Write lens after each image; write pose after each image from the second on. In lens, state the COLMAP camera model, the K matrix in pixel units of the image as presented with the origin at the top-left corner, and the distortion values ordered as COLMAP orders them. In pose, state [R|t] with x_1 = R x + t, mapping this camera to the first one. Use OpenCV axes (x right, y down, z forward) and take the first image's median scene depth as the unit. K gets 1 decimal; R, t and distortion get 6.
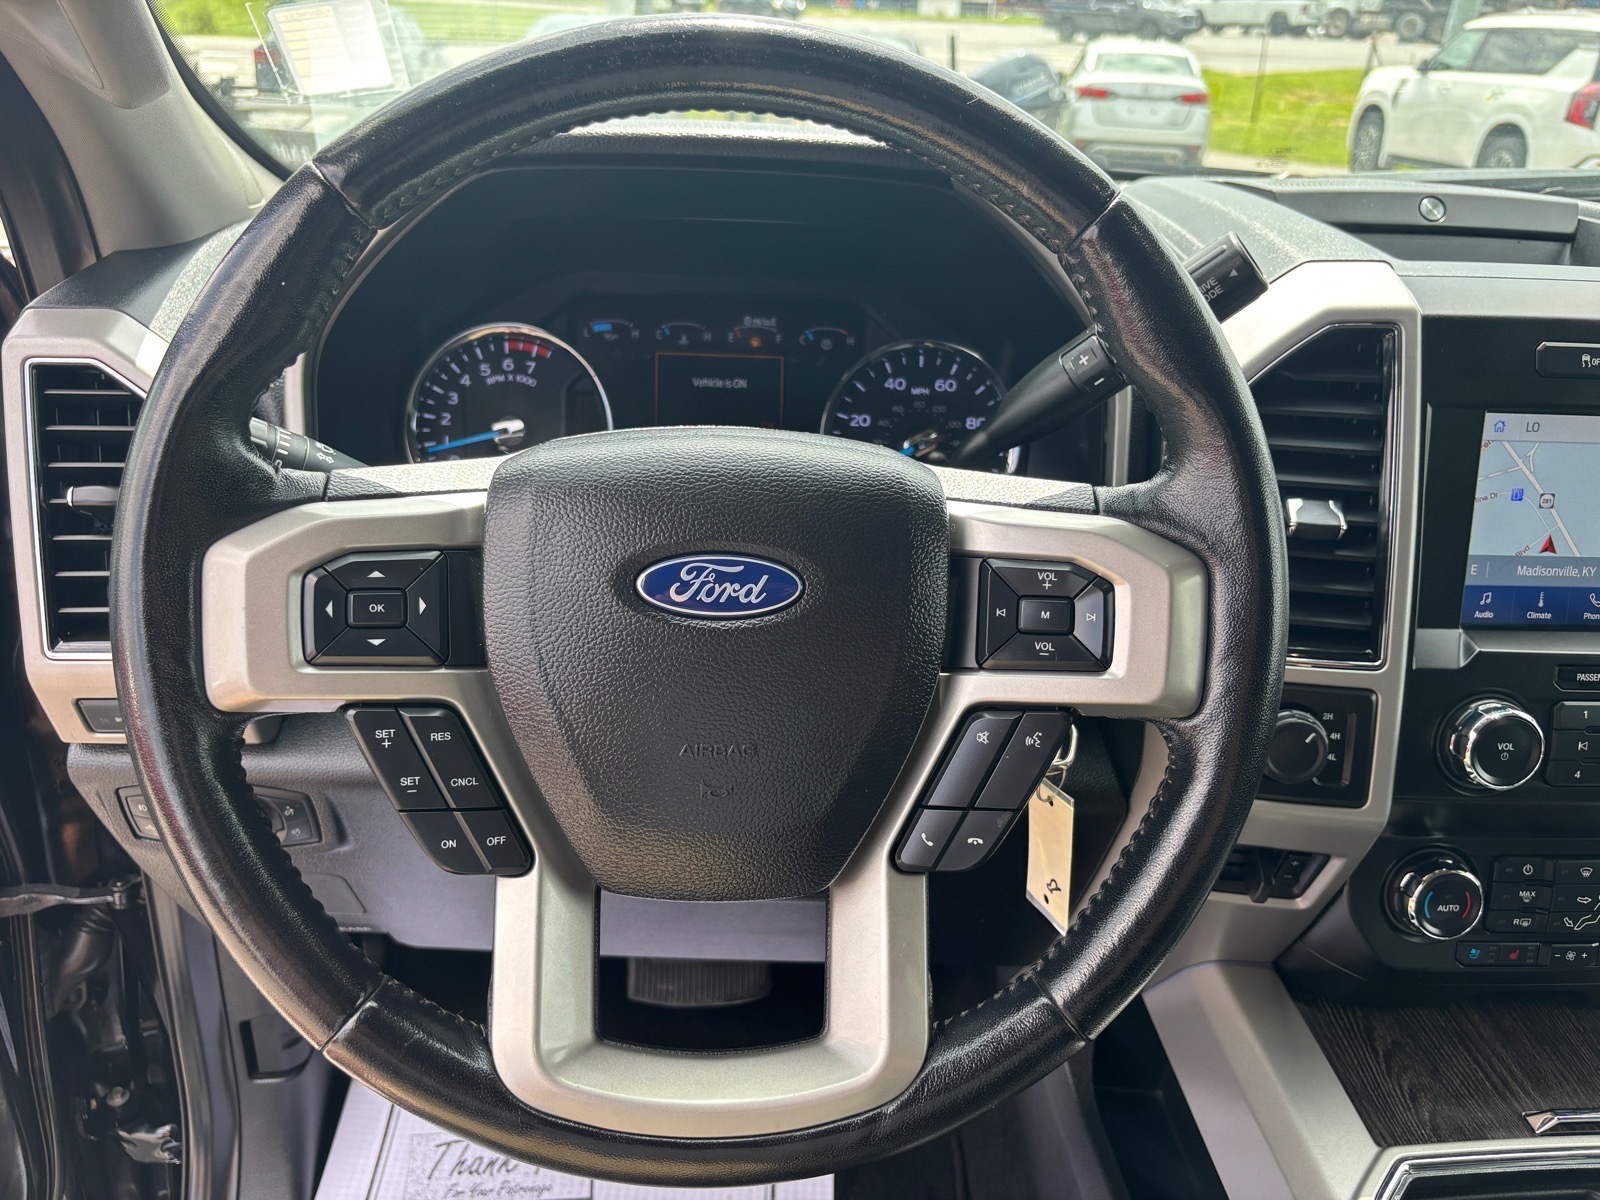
lens RADIAL K [[1225.0, 0, 784.3], [0, 1225.0, 602.2], [0, 0, 1]] dist [0.025847, -0.050528]
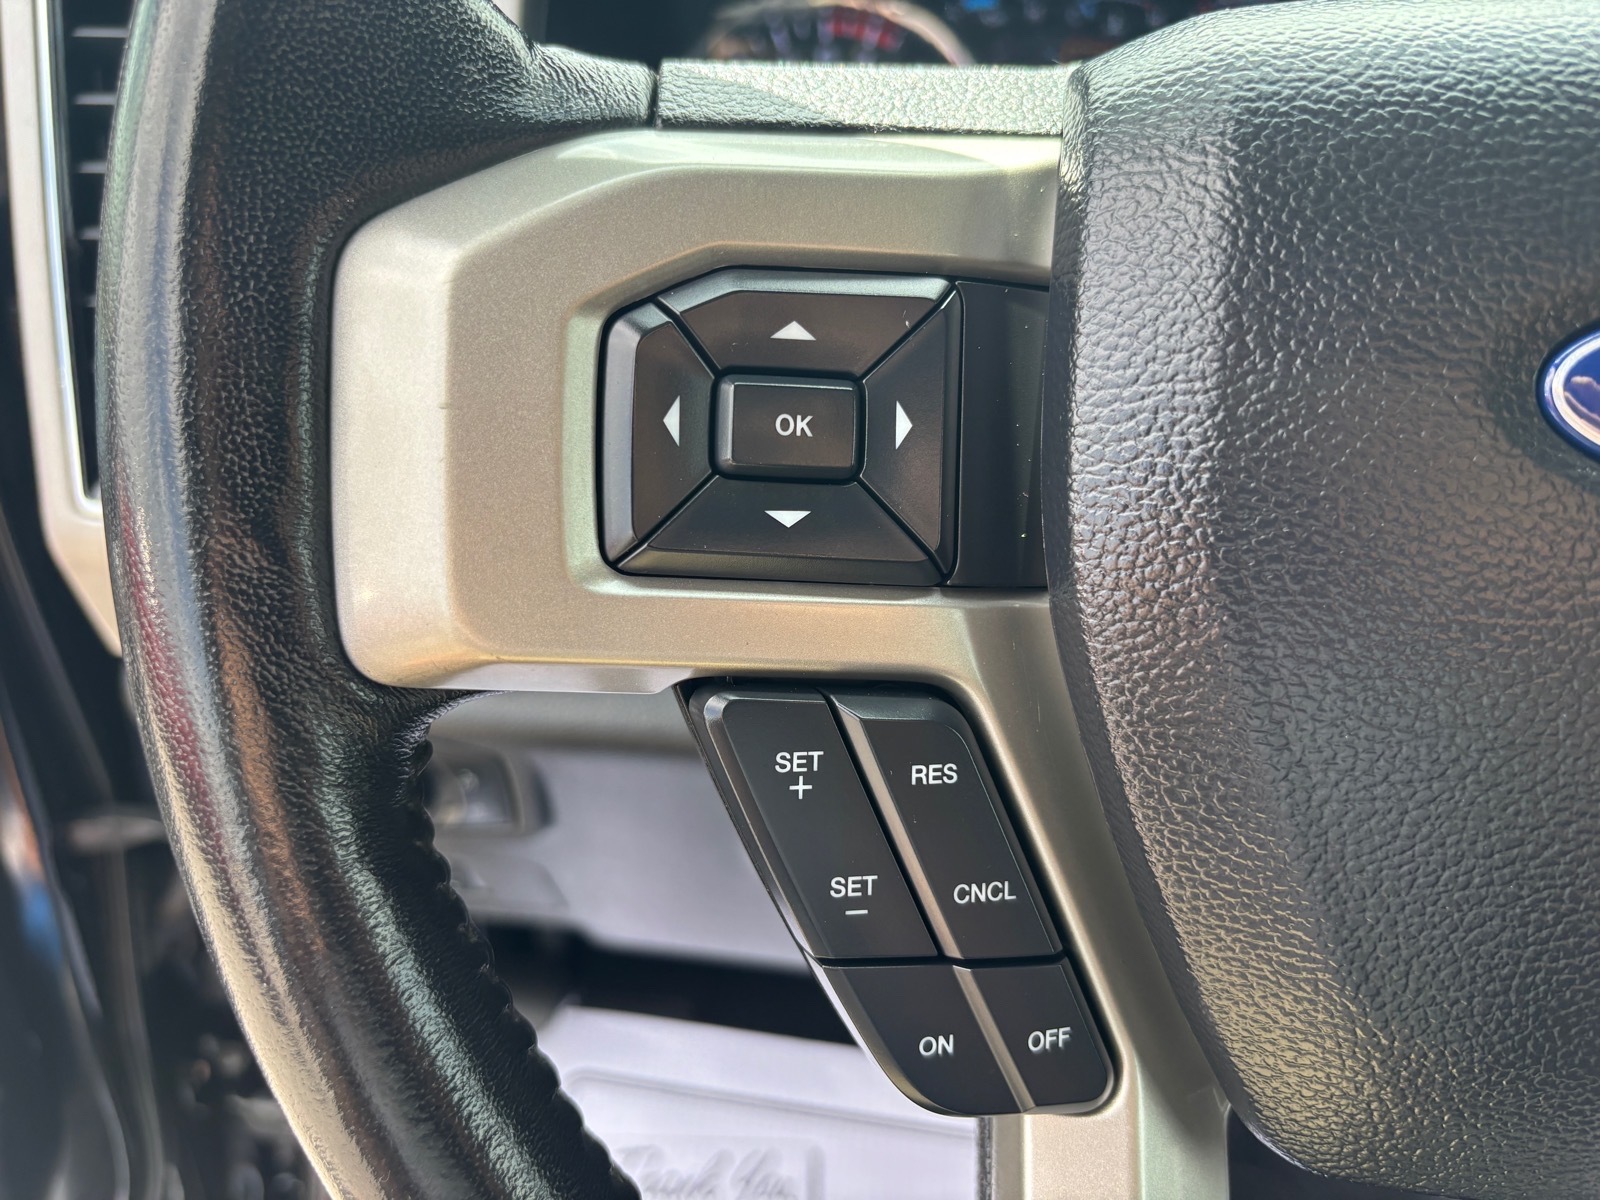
lens RADIAL K [[1225.0, 0, 801.3], [0, 1225.0, 597.1], [0, 0, 1]] dist [0.025847, -0.050528]
pose [[0.995289, 0.051703, -0.082010, -0.295913], [-0.044051, 0.994736, 0.092516, 0.021905], [0.086362, -0.088467, 0.992328, 0.632397]]
